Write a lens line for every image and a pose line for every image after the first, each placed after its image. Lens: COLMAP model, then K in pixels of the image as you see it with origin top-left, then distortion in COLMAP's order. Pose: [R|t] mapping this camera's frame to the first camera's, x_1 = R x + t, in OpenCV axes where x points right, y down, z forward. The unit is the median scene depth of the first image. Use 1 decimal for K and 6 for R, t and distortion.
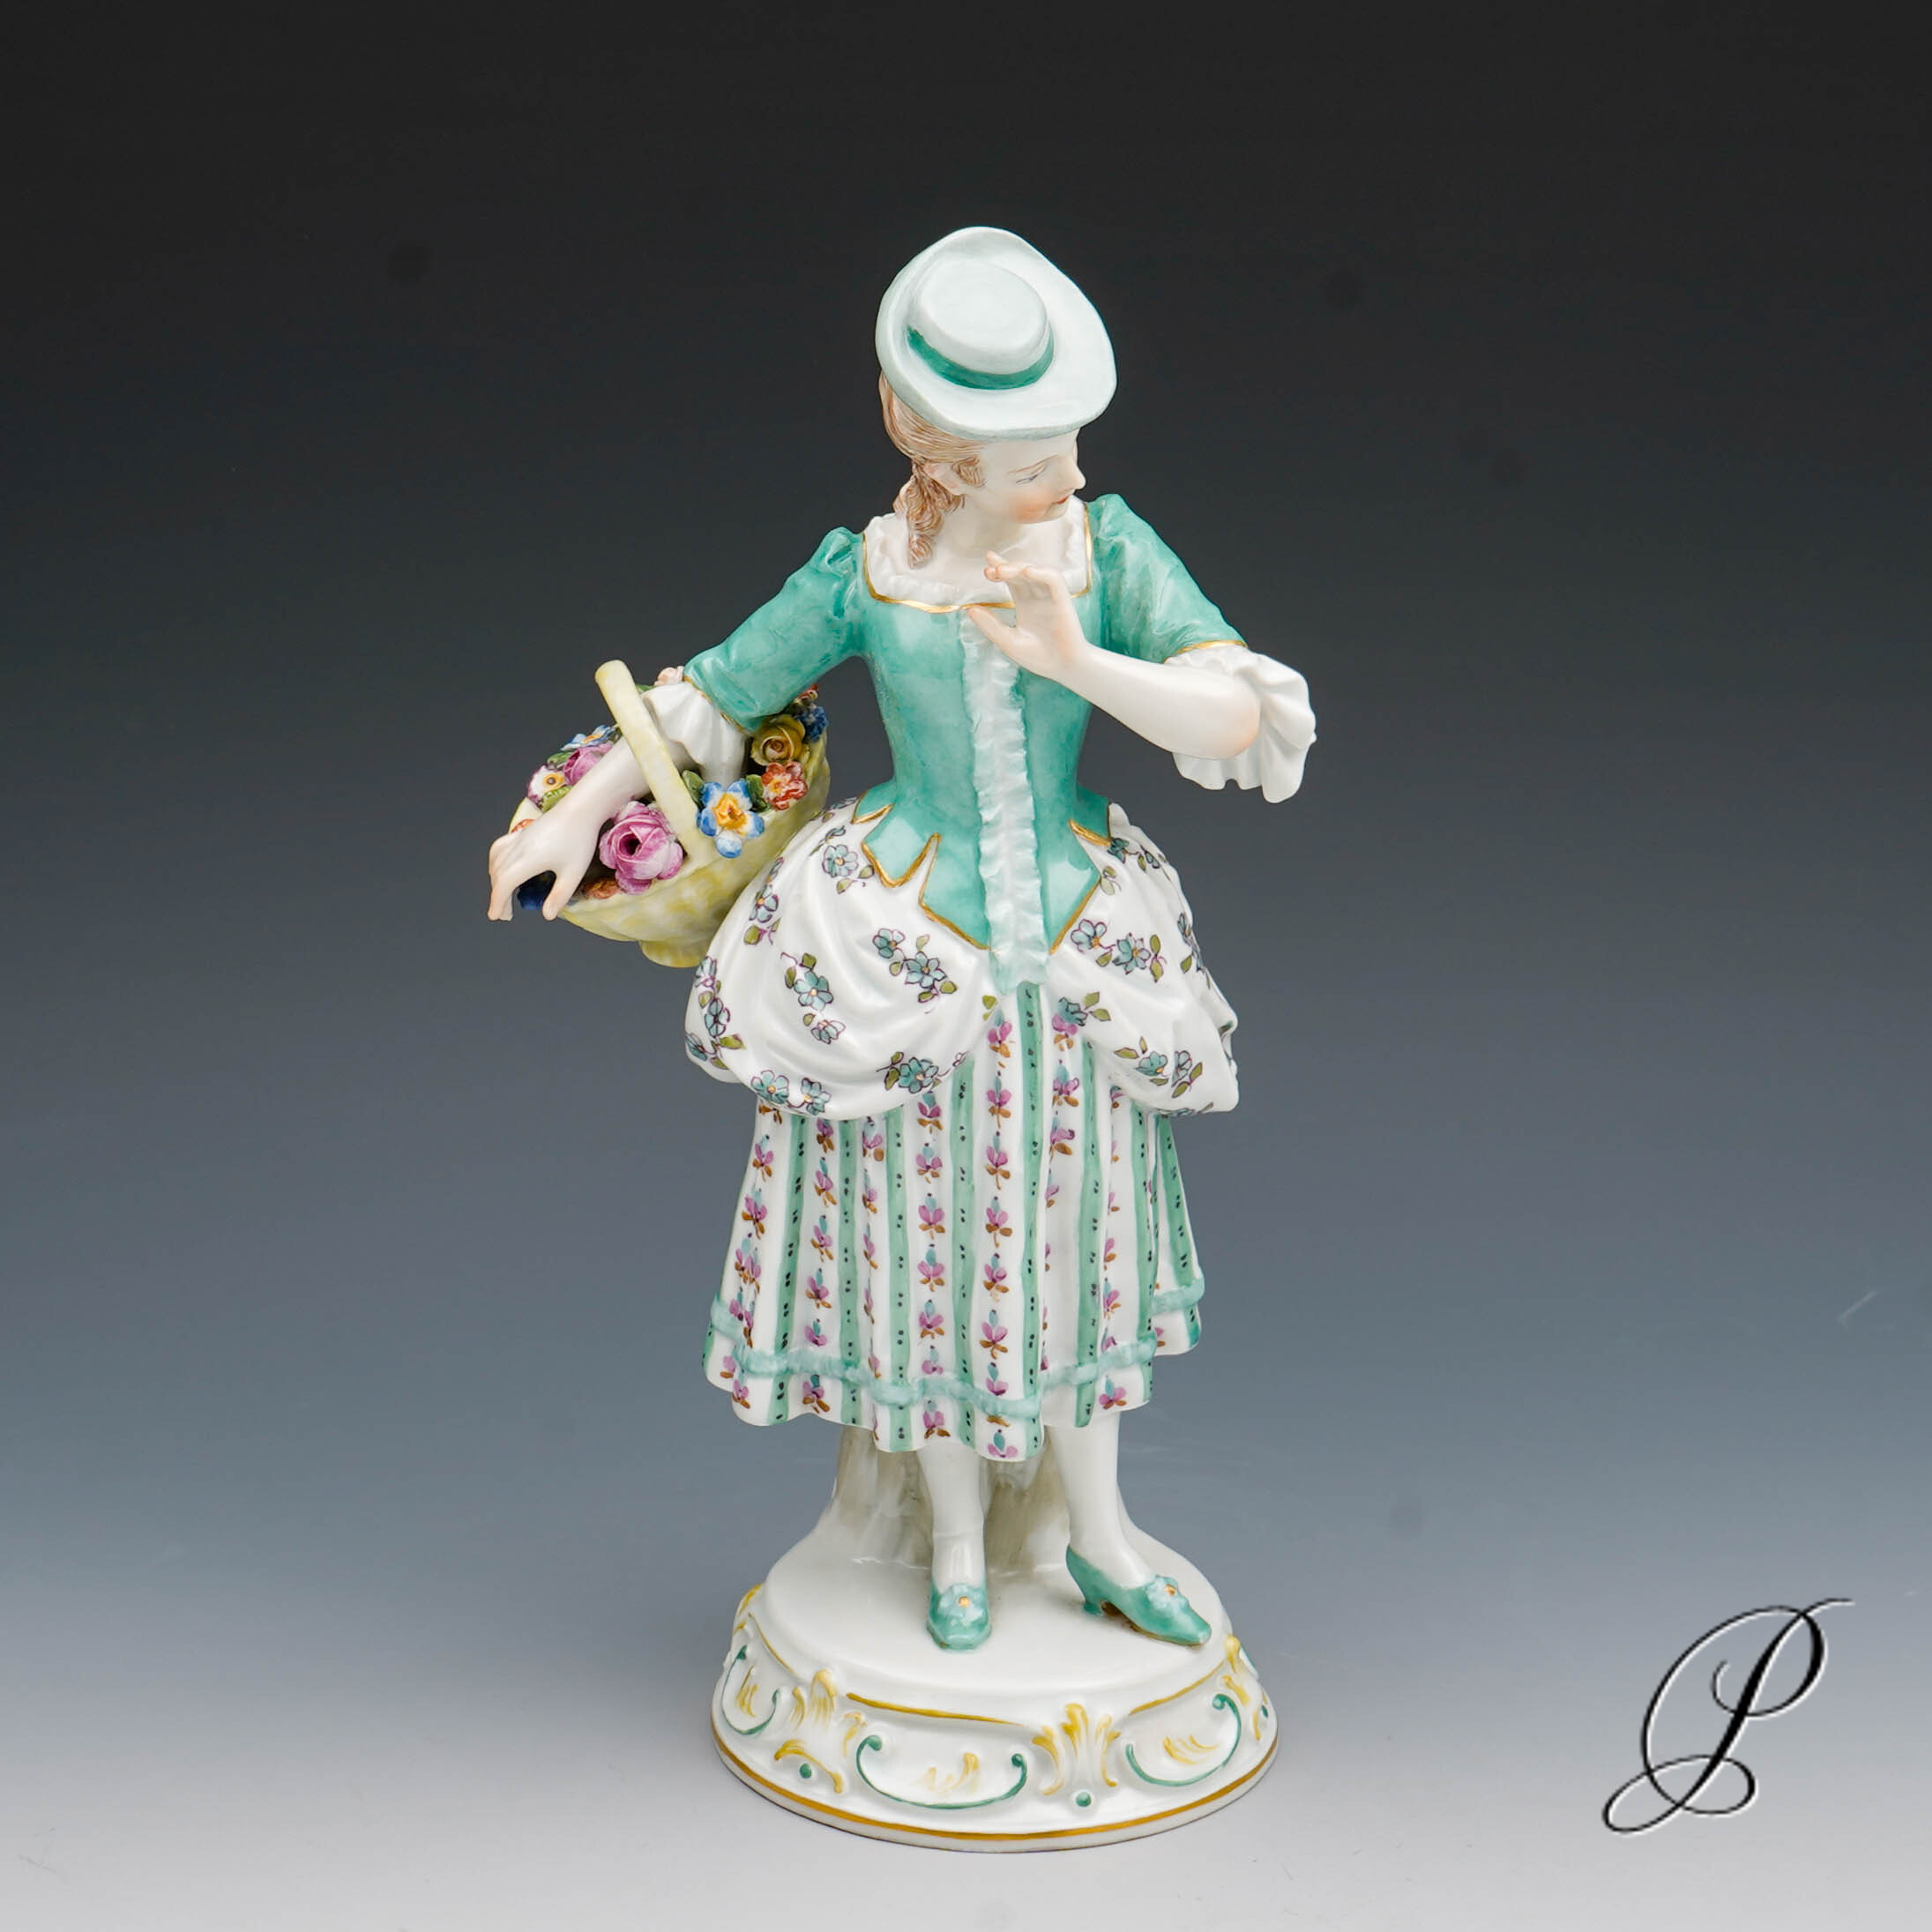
lens RADIAL K [[4477.0, 0, 972.2], [0, 4477.0, 808.5], [0, 0, 1]] dist [0.012889, 0.000000]
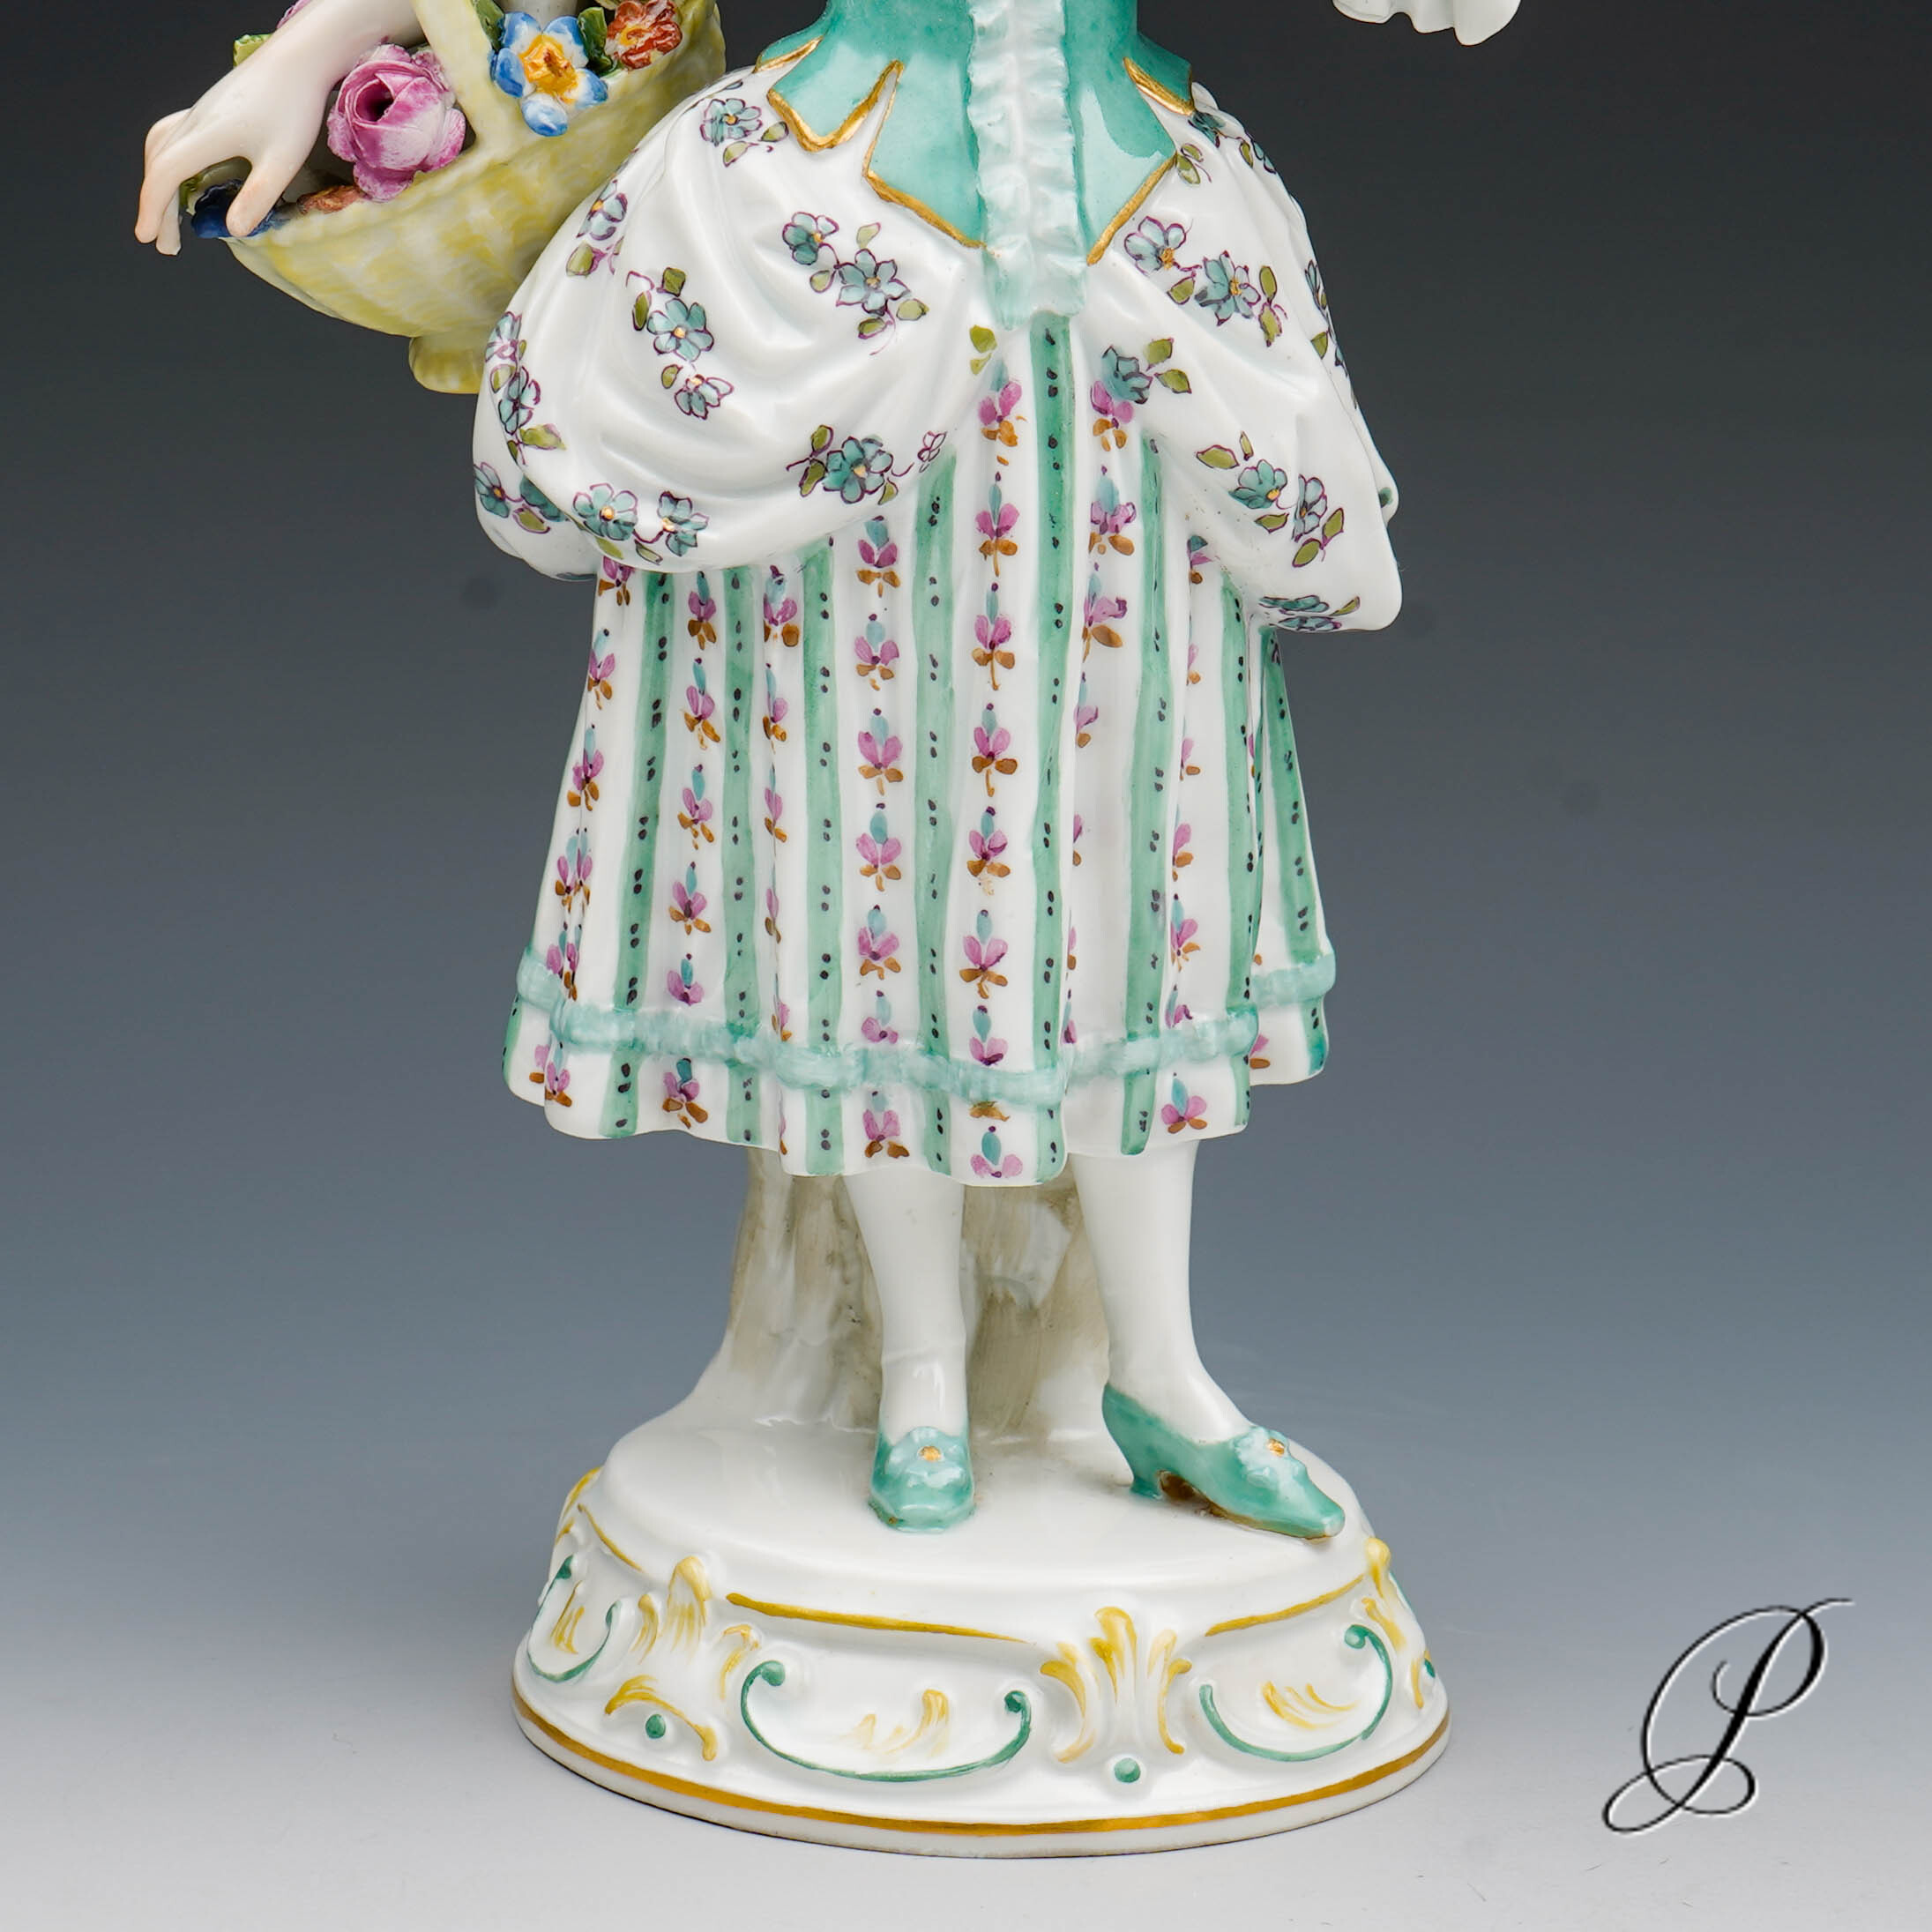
lens RADIAL K [[4477.0, 0, 1038.2], [0, 4477.0, 1062.7], [0, 0, 1]] dist [0.012889, 0.000000]
pose [[0.999896, 0.013711, 0.004494, 0.009515], [-0.013419, 0.998137, -0.059511, 0.167131], [-0.005301, 0.059444, 0.998218, 0.420089]]
